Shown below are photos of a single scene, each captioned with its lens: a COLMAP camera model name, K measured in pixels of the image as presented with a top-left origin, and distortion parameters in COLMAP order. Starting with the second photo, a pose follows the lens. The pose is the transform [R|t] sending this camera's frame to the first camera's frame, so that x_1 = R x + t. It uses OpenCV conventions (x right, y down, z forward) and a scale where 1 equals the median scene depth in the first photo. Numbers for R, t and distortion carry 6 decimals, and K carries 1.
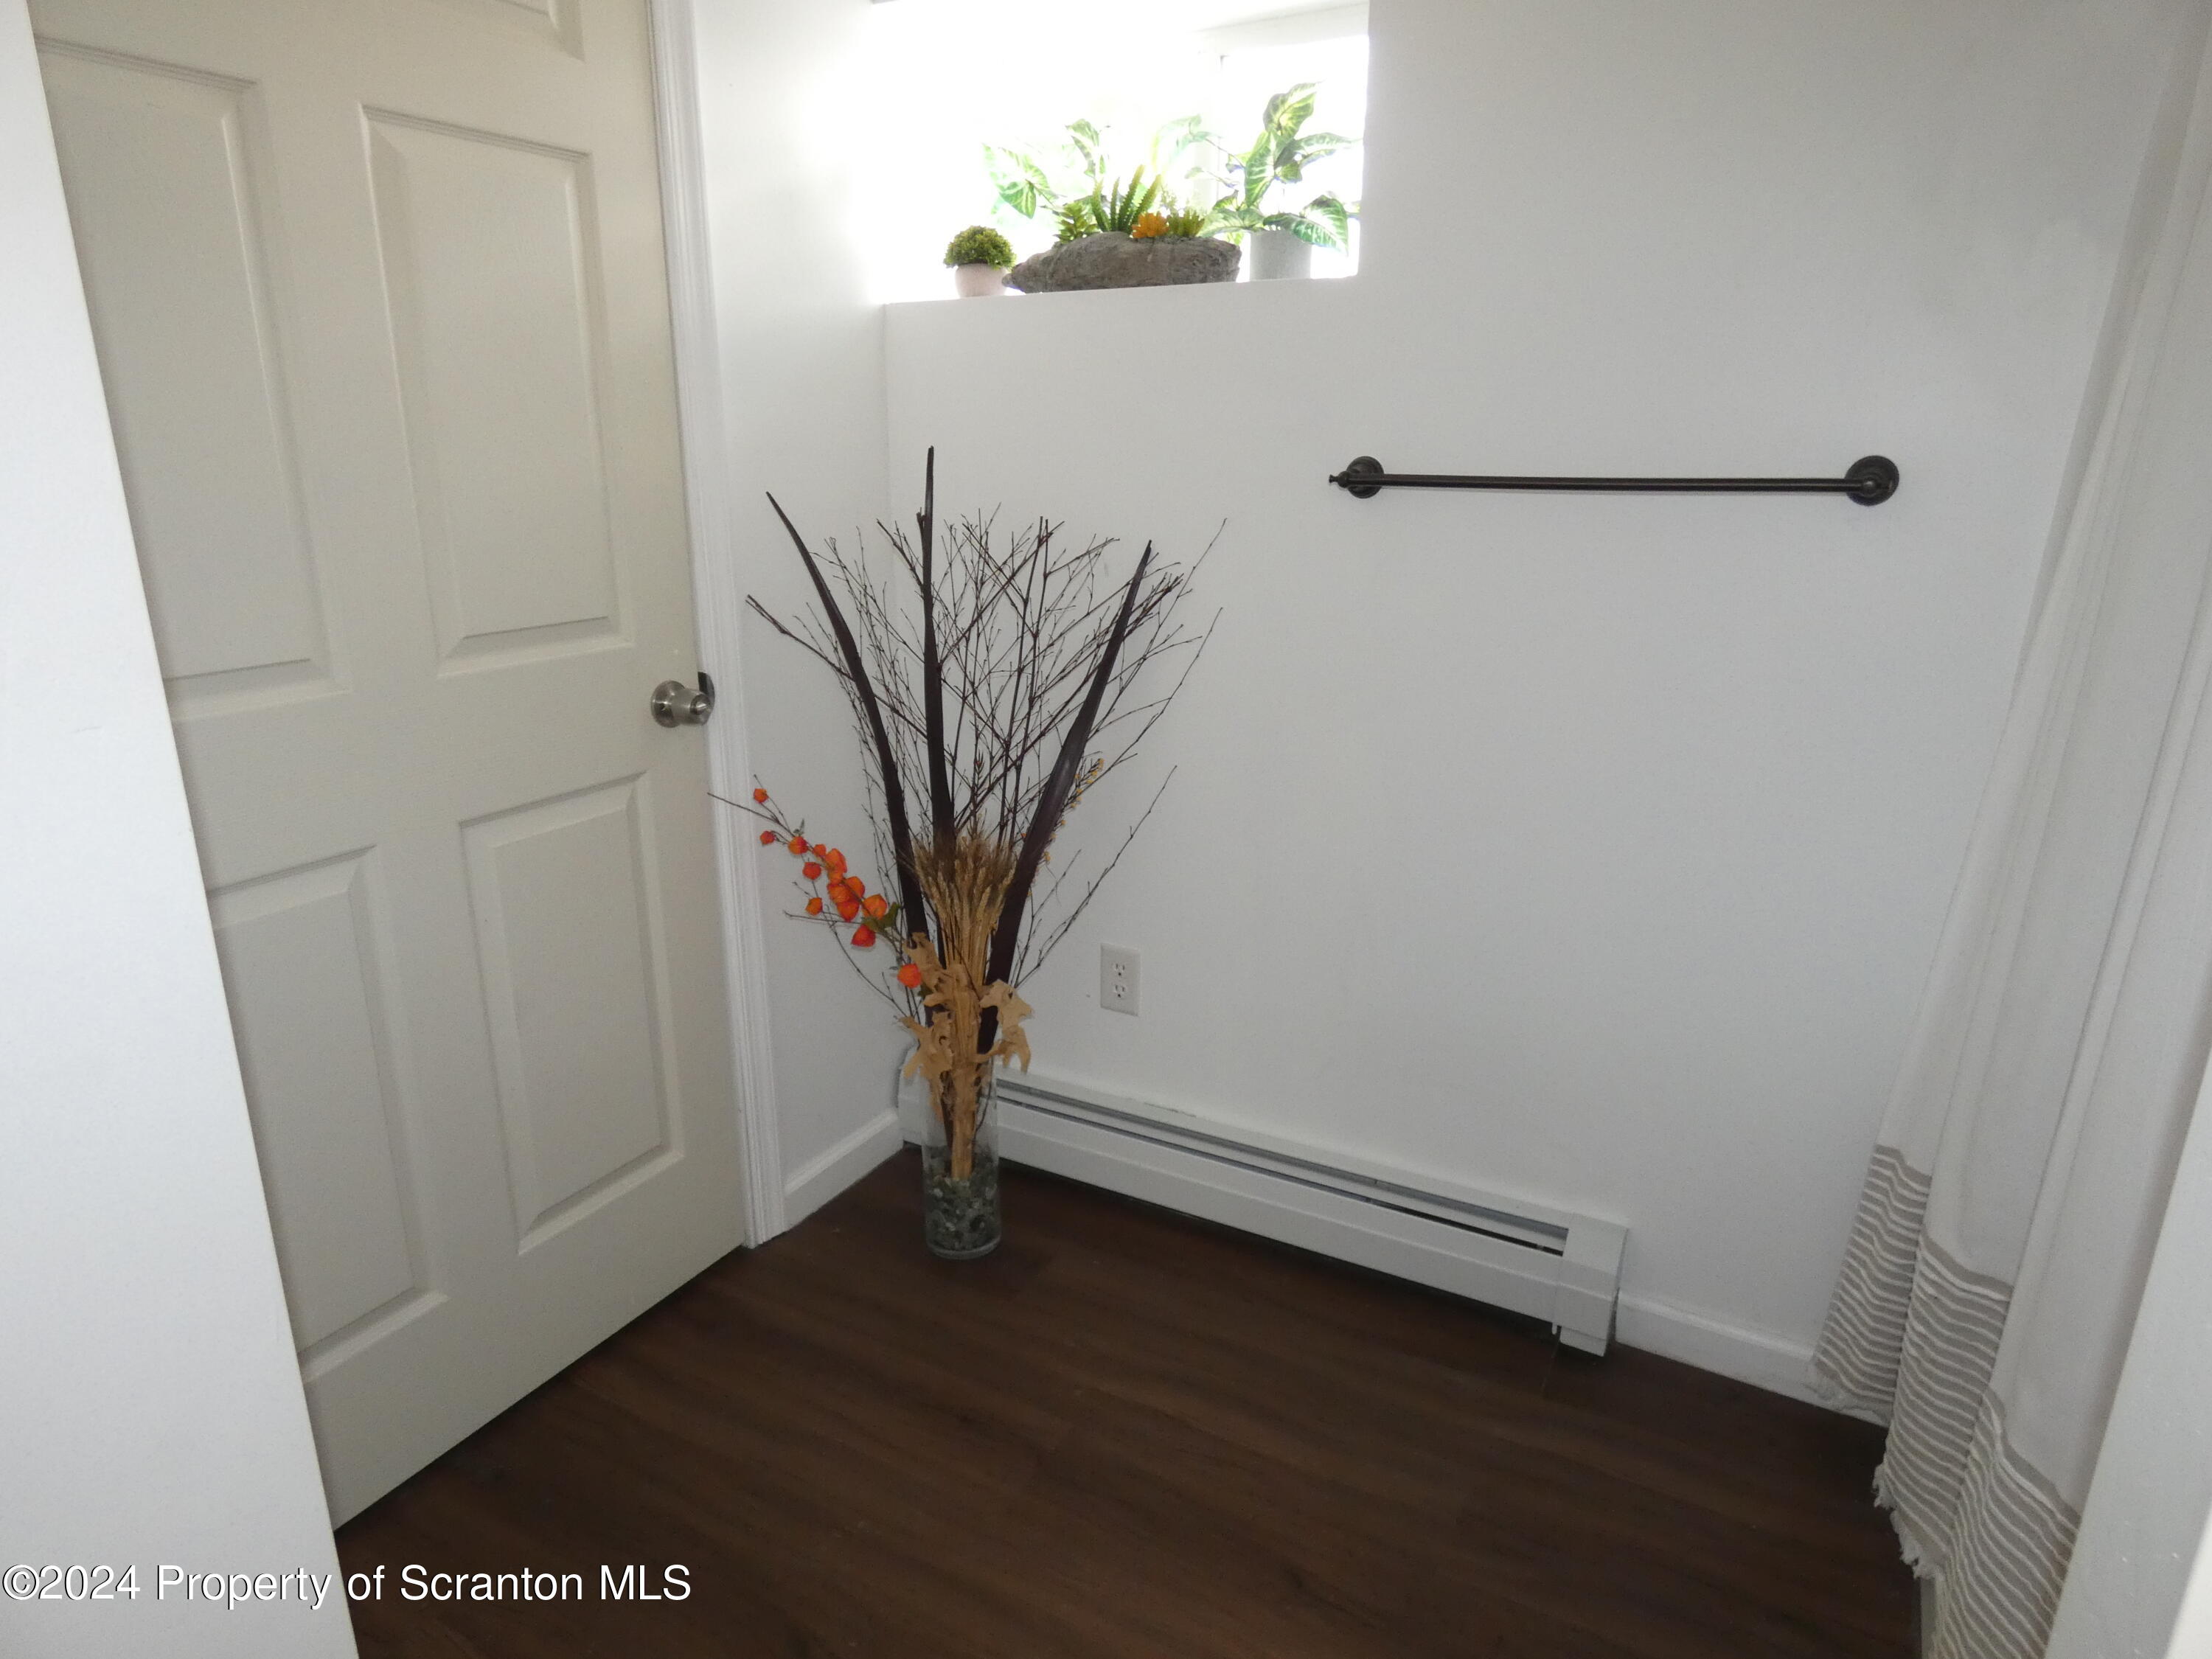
lens RADIAL K [[1330.9, 0, 1101.5], [0, 1330.9, 821.5], [0, 0, 1]] dist [0.002160, -0.003769]
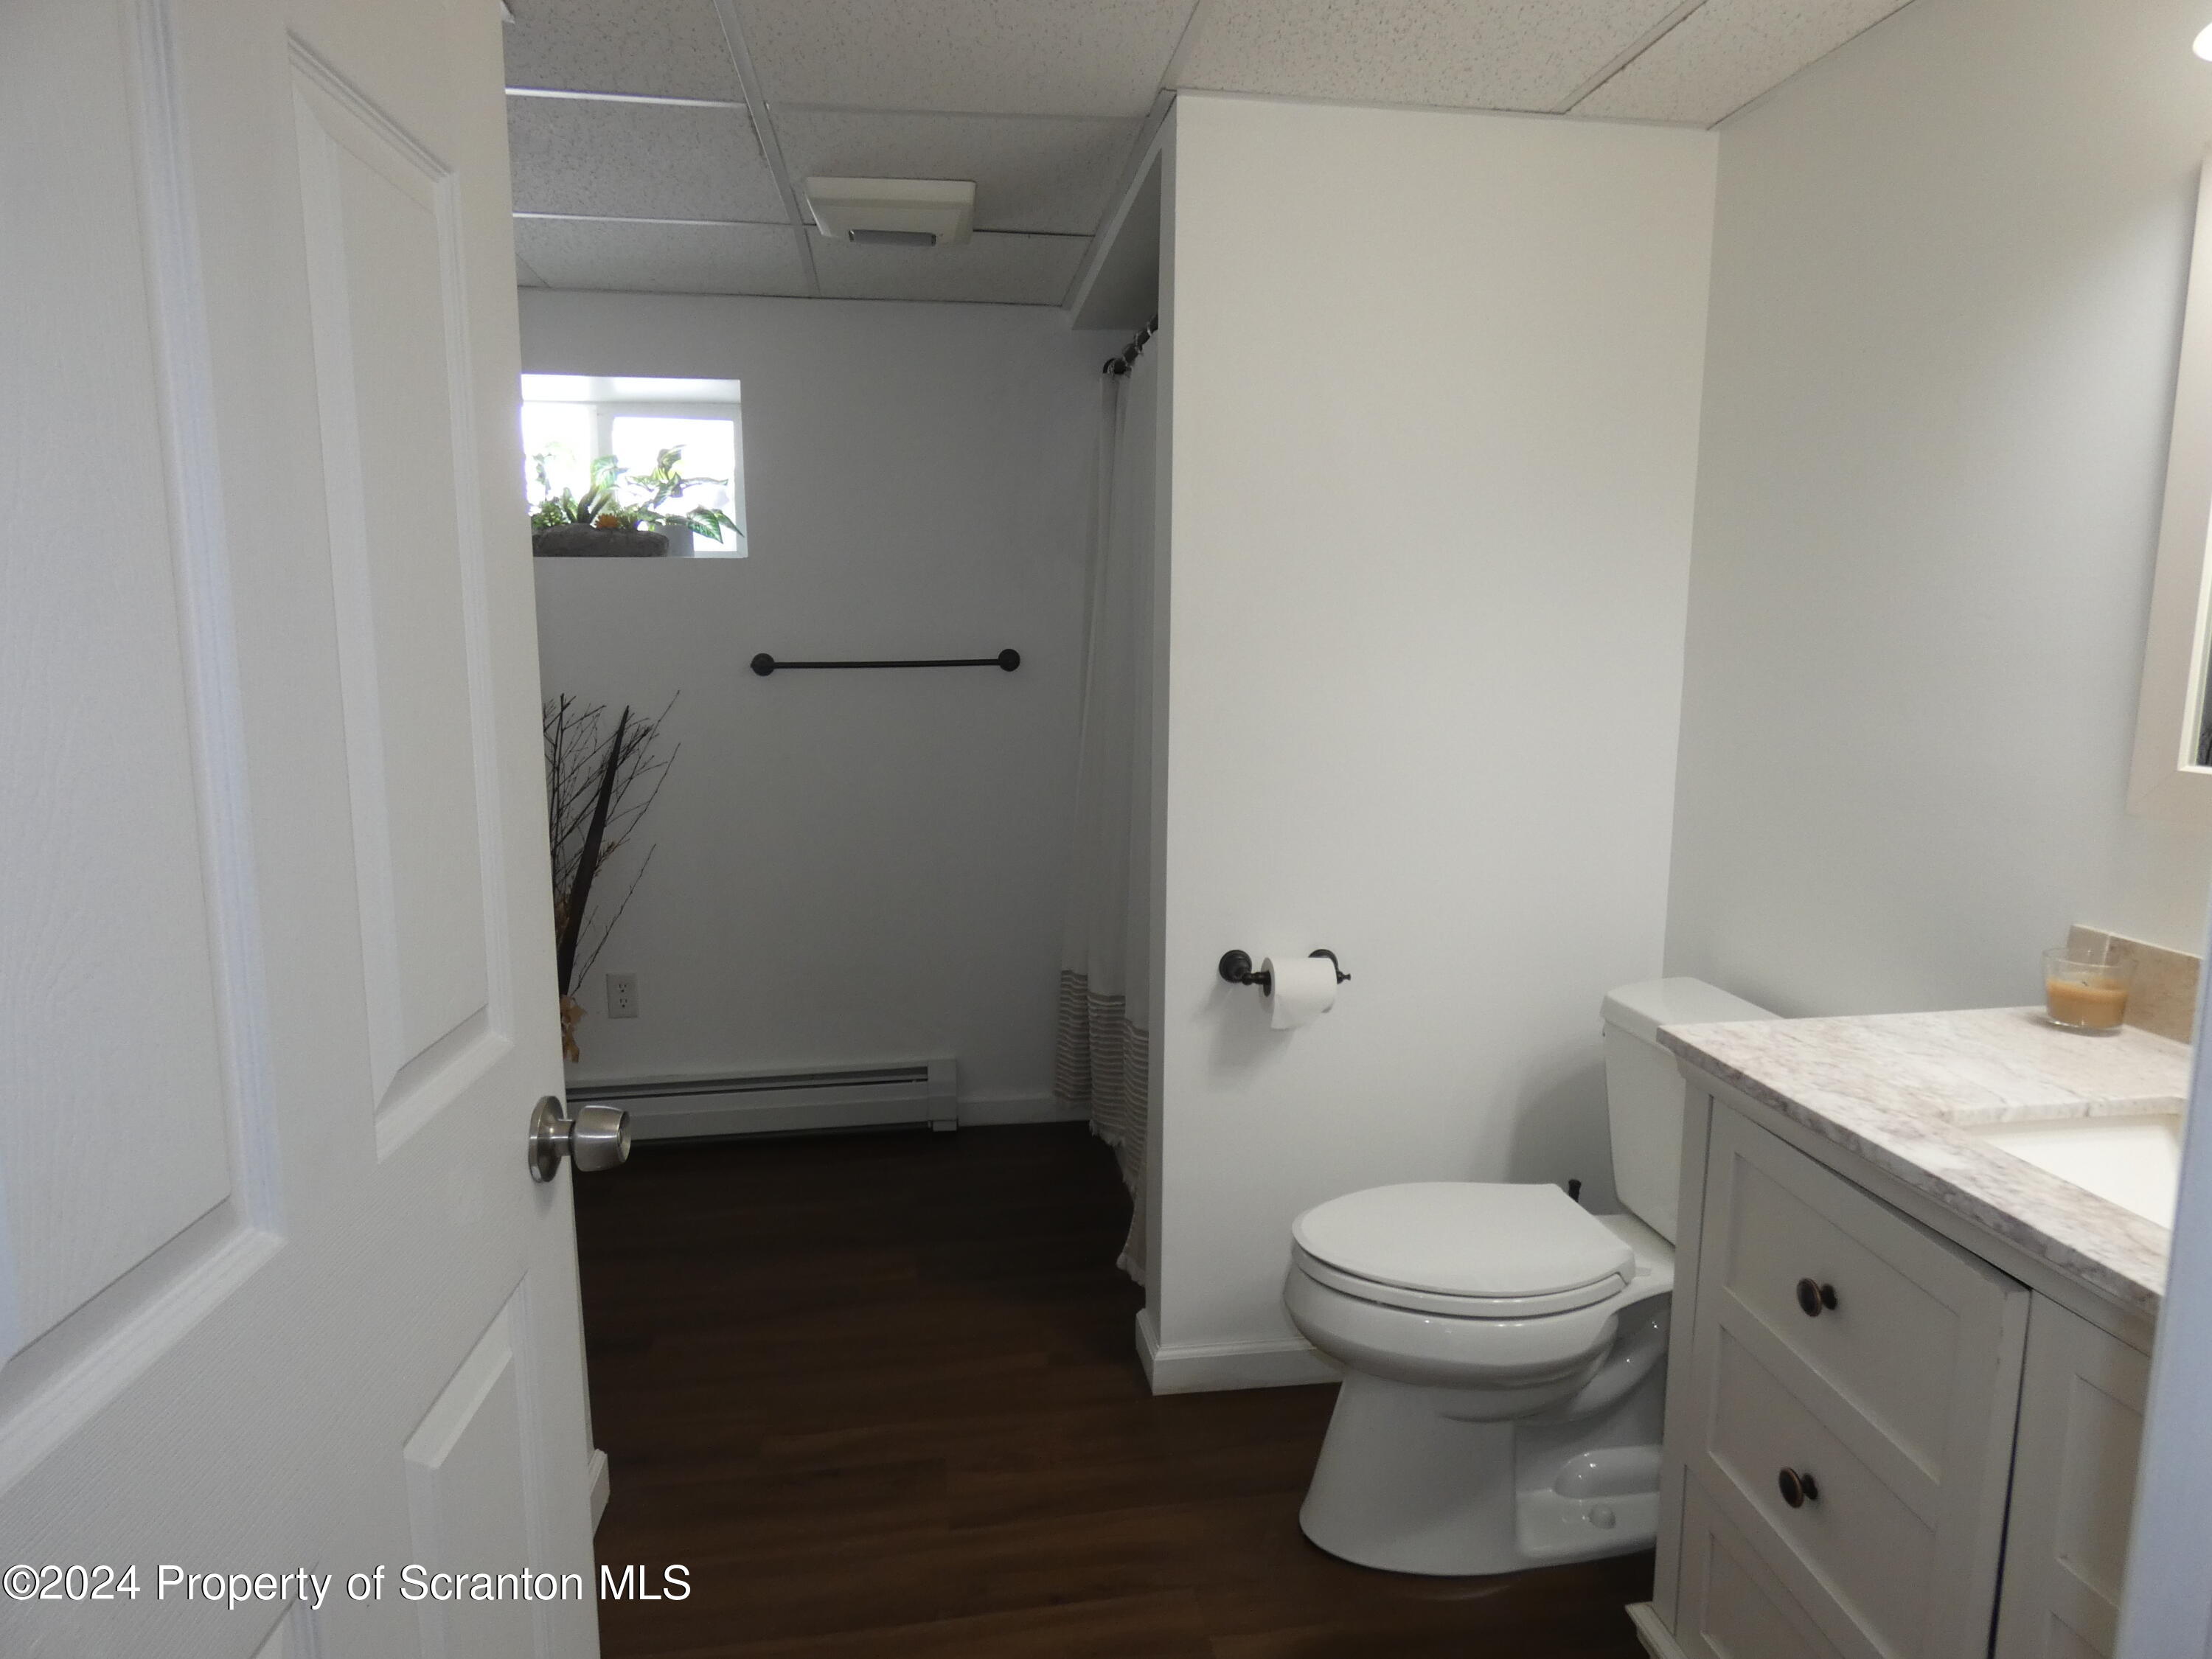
lens RADIAL K [[1330.9, 0, 1100.0], [0, 1330.9, 825.3], [0, 0, 1]] dist [0.002160, -0.003769]
pose [[0.793425, -0.094305, 0.601318, -0.497796], [0.177201, 0.980920, -0.079974, 0.164263], [-0.582303, 0.170007, 0.794997, -0.603934]]
